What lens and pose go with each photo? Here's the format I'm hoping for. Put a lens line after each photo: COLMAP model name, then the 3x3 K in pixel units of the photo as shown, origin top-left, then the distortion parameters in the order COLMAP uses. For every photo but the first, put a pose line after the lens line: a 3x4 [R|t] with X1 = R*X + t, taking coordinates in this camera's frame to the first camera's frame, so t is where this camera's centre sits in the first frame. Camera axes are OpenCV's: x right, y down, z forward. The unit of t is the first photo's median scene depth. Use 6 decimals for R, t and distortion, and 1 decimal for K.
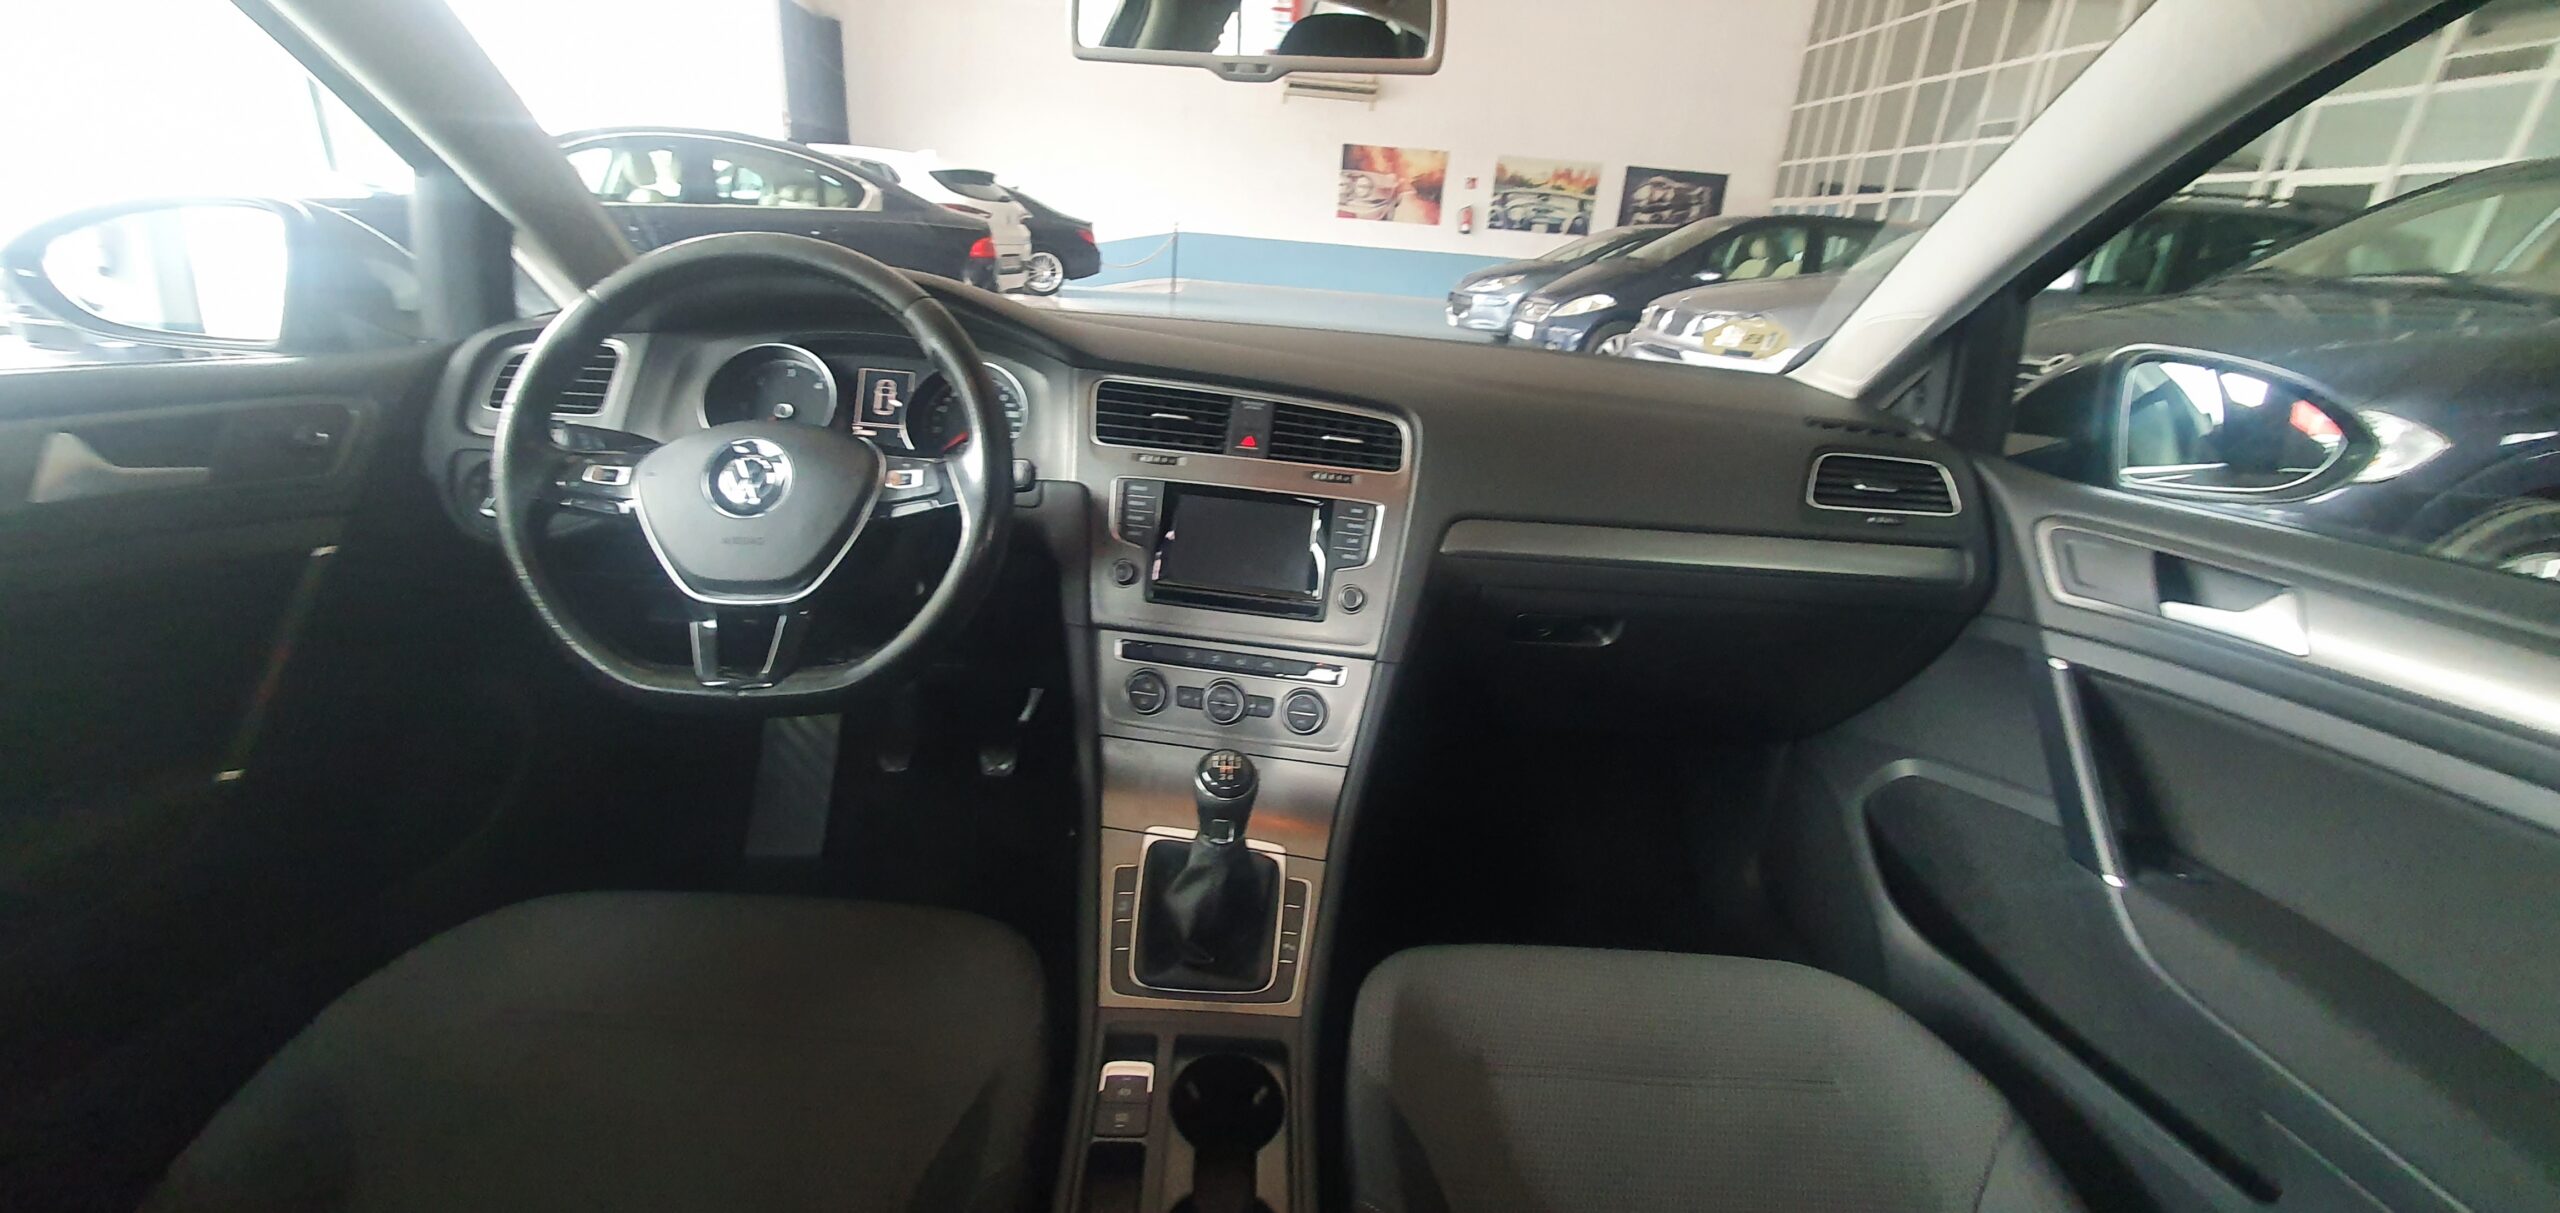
lens RADIAL K [[1011.6, 0, 1269.8], [0, 1011.6, 623.8], [0, 0, 1]] dist [0.005438, -0.001633]
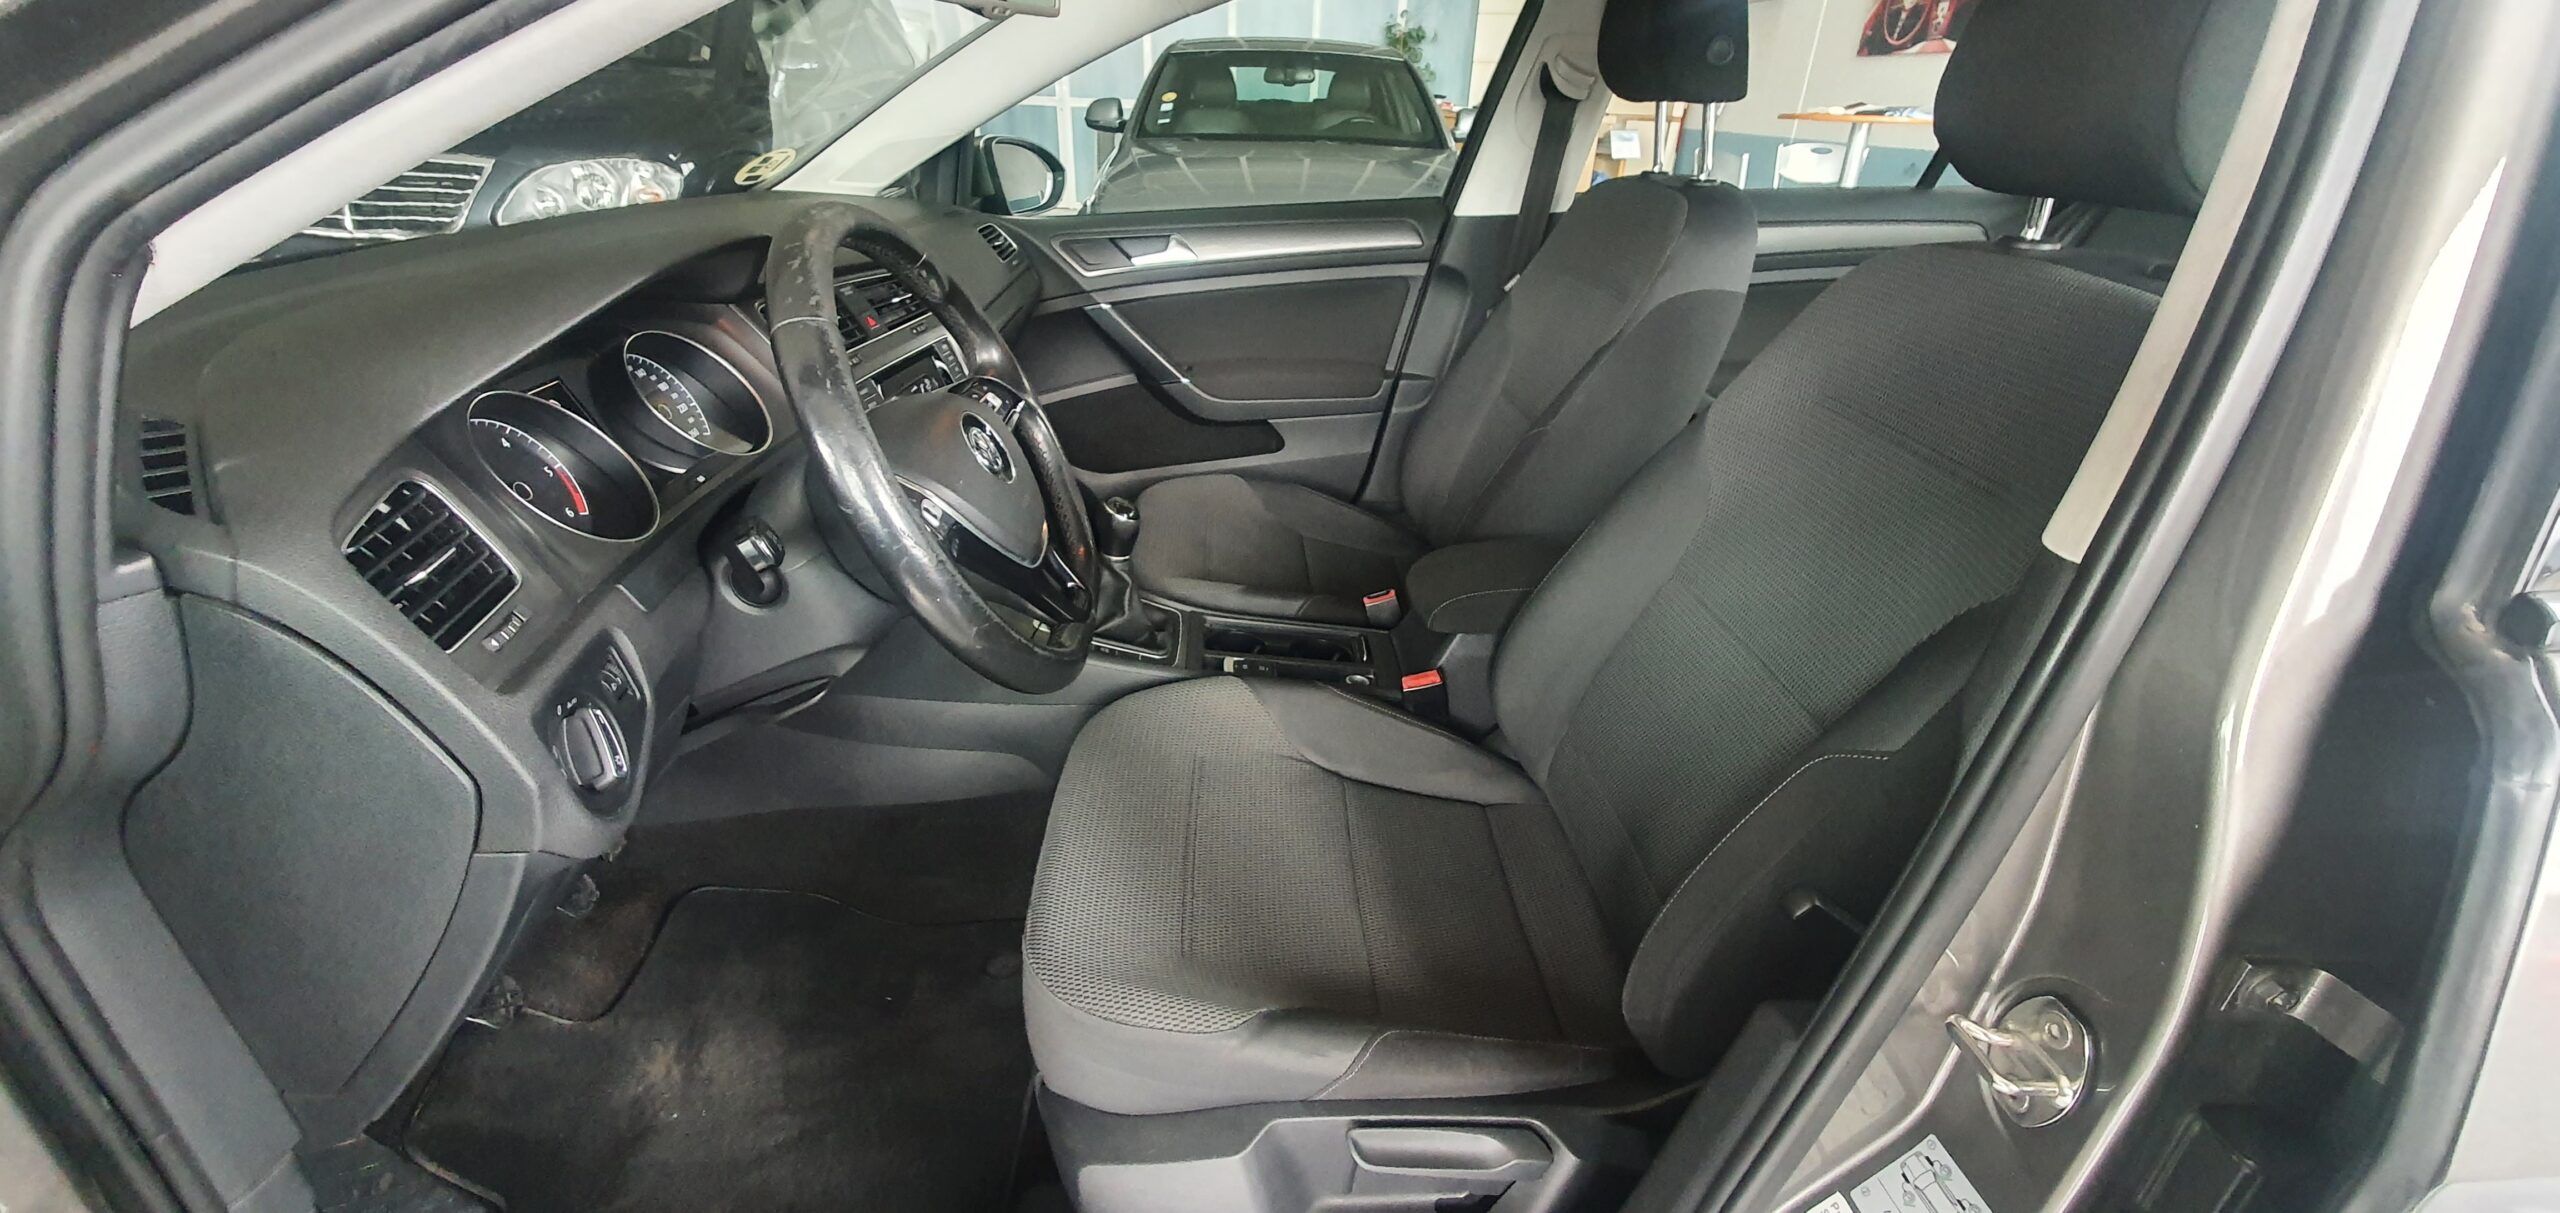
lens RADIAL K [[1011.6, 0, 1262.3], [0, 1011.6, 628.2], [0, 0, 1]] dist [0.005438, -0.001633]
pose [[-0.003369, -0.535618, 0.844454, -1.118828], [0.336006, 0.794755, 0.505435, -0.320629], [-0.941854, 0.285444, 0.177294, 0.468041]]
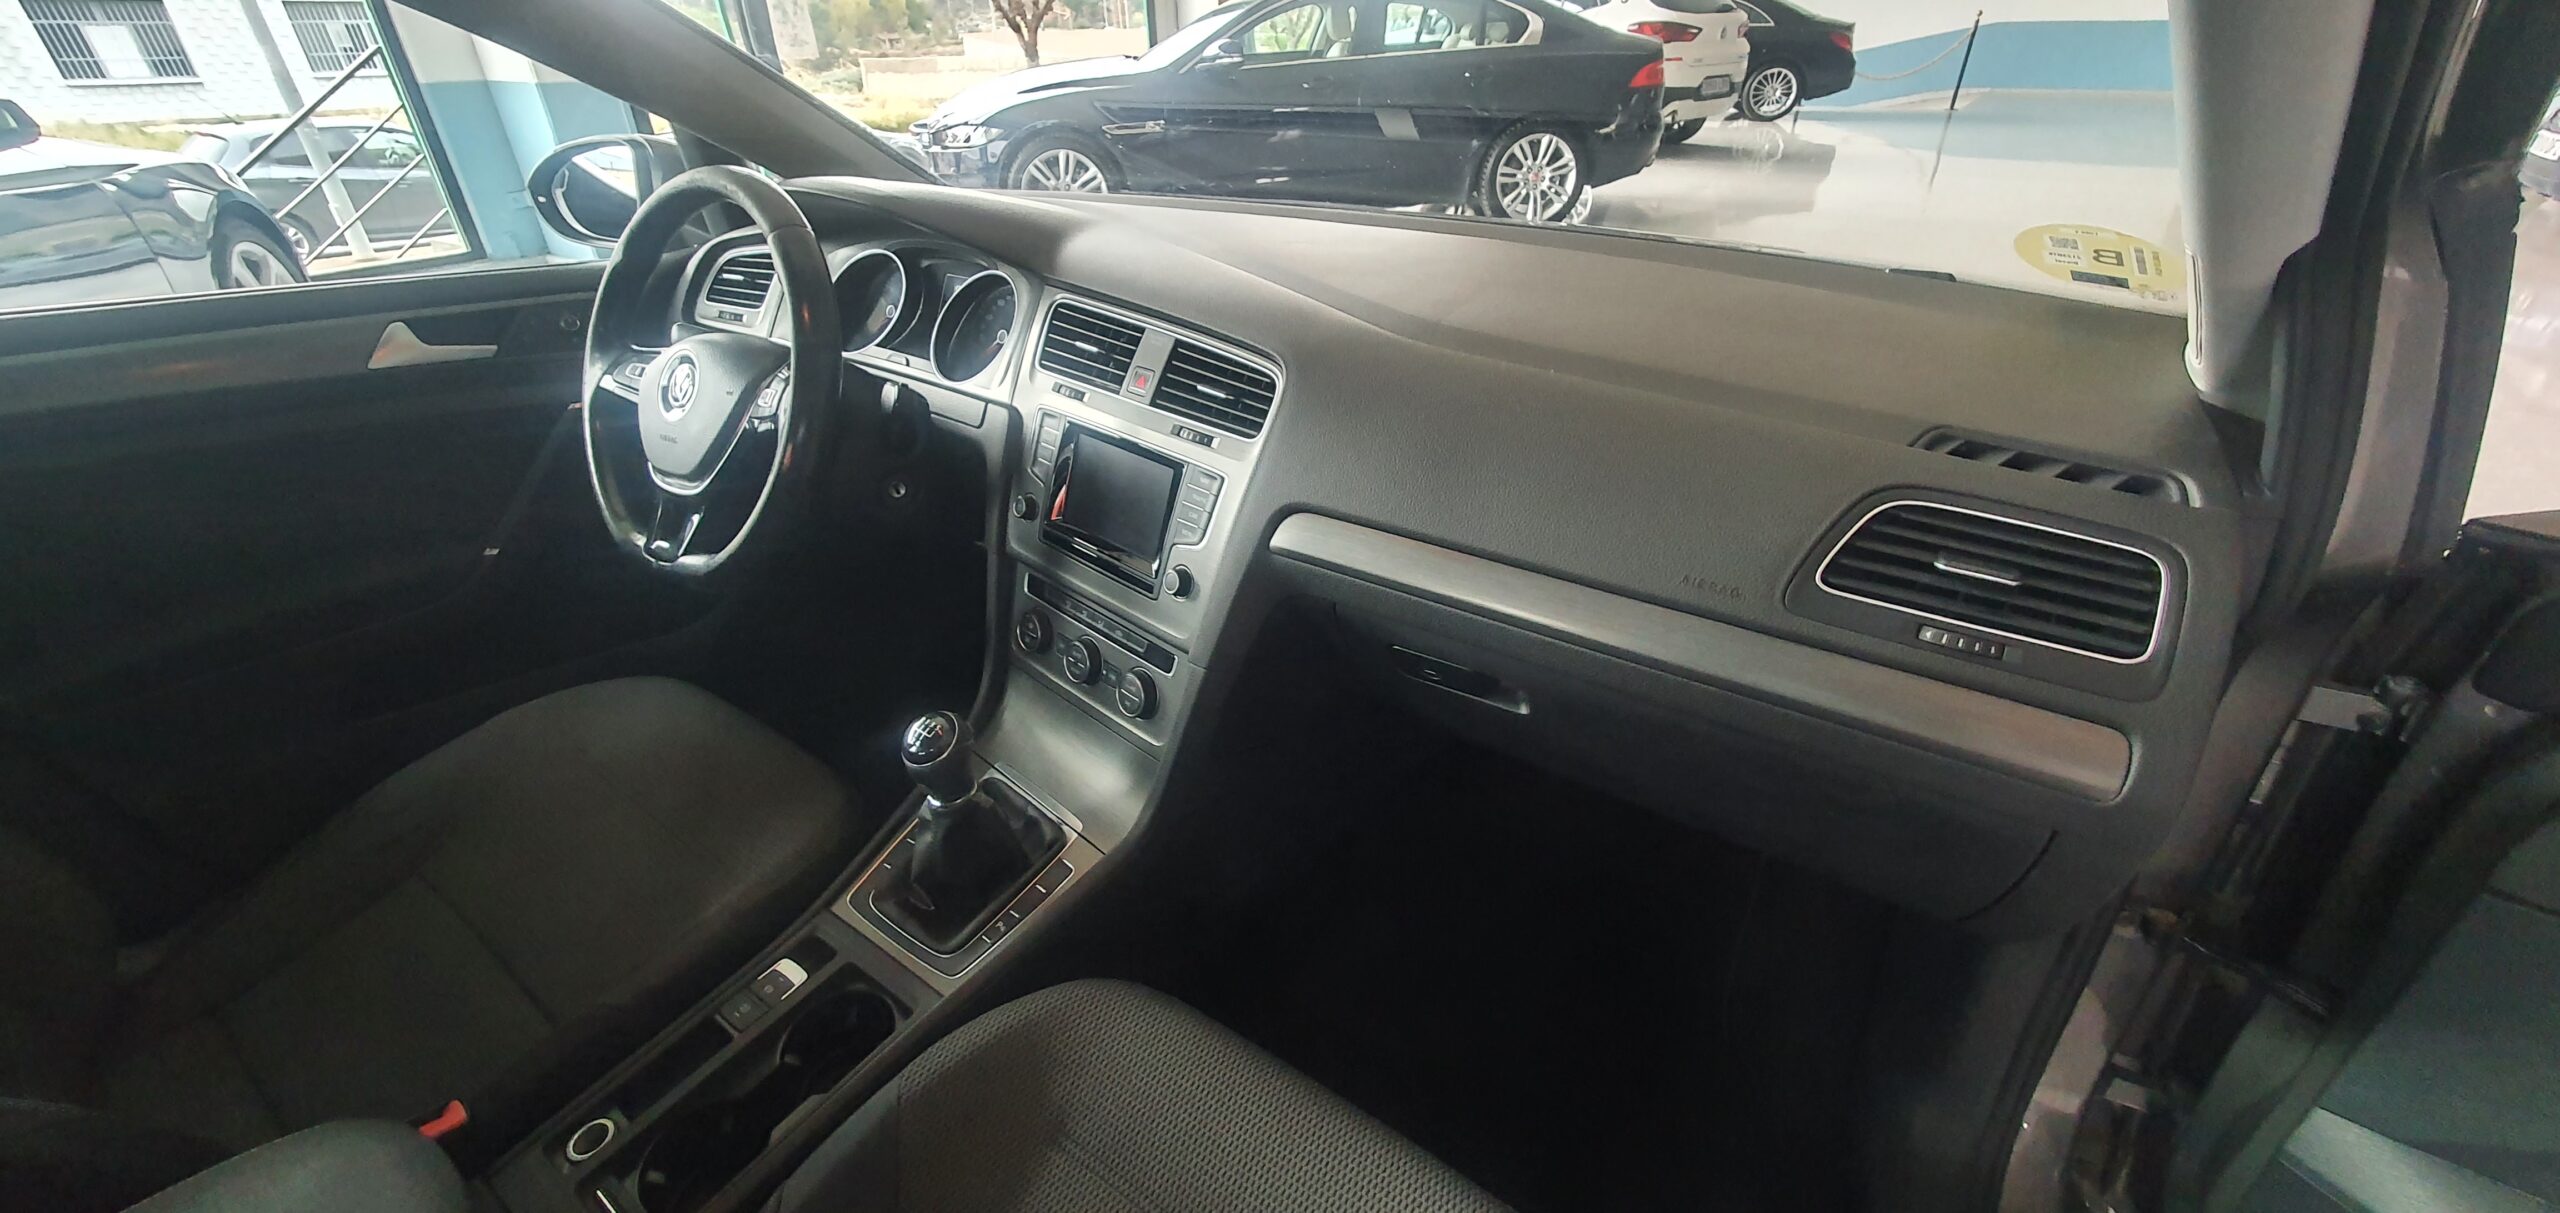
lens RADIAL K [[1011.6, 0, 1262.9], [0, 1011.6, 623.3], [0, 0, 1]] dist [0.005438, -0.001633]
pose [[0.788795, 0.230652, -0.569738, 0.588971], [-0.146667, 0.970777, 0.189949, -0.153465], [0.596901, -0.066269, 0.799573, 0.334180]]
